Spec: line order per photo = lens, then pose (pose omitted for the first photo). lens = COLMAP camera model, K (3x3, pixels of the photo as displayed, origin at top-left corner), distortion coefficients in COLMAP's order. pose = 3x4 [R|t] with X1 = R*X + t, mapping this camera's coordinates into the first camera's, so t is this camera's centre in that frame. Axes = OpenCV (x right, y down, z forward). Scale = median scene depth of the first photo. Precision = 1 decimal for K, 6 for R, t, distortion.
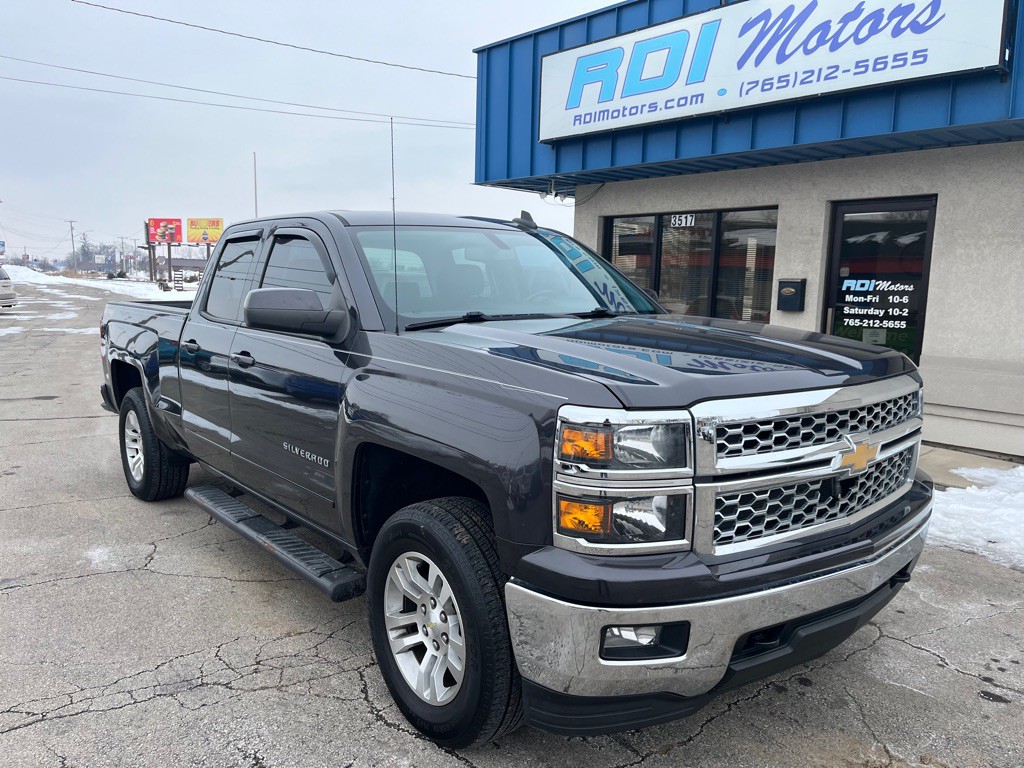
lens RADIAL K [[773.8, 0, 513.3], [0, 773.8, 387.8], [0, 0, 1]] dist [0.070180, -0.102318]
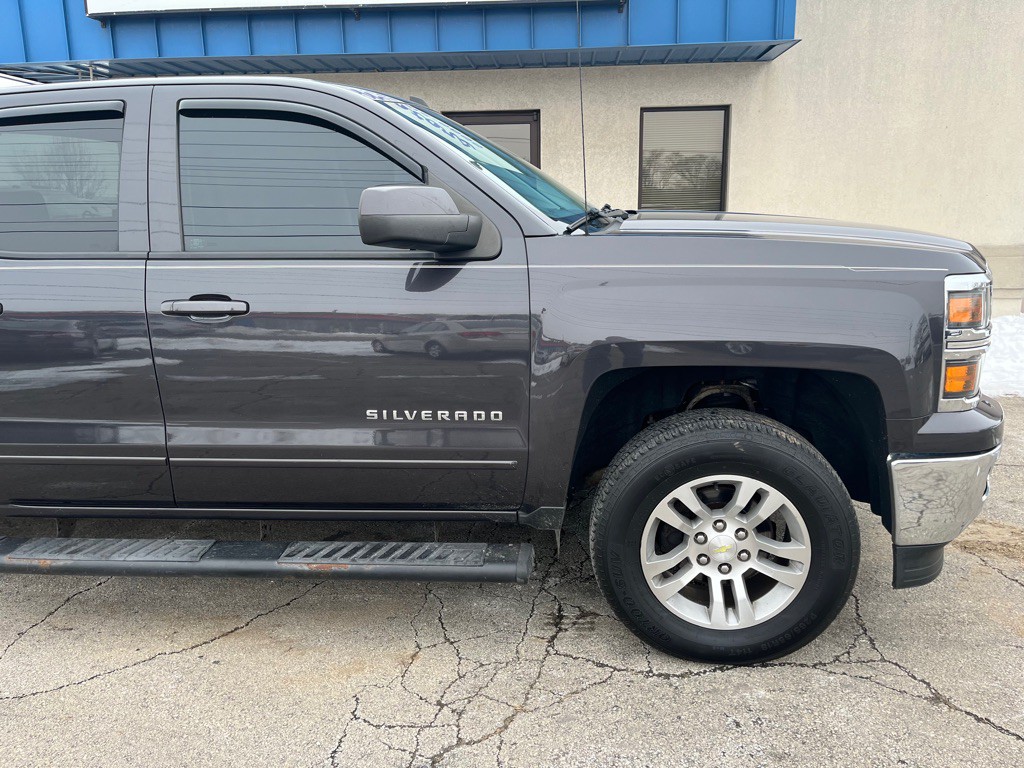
lens RADIAL K [[773.8, 0, 515.9], [0, 773.8, 378.7], [0, 0, 1]] dist [0.070180, -0.102318]
pose [[0.710460, -0.187049, 0.678425, -0.307185], [0.129929, 0.982321, 0.134772, -0.017061], [-0.691640, -0.007602, 0.722203, 0.180696]]
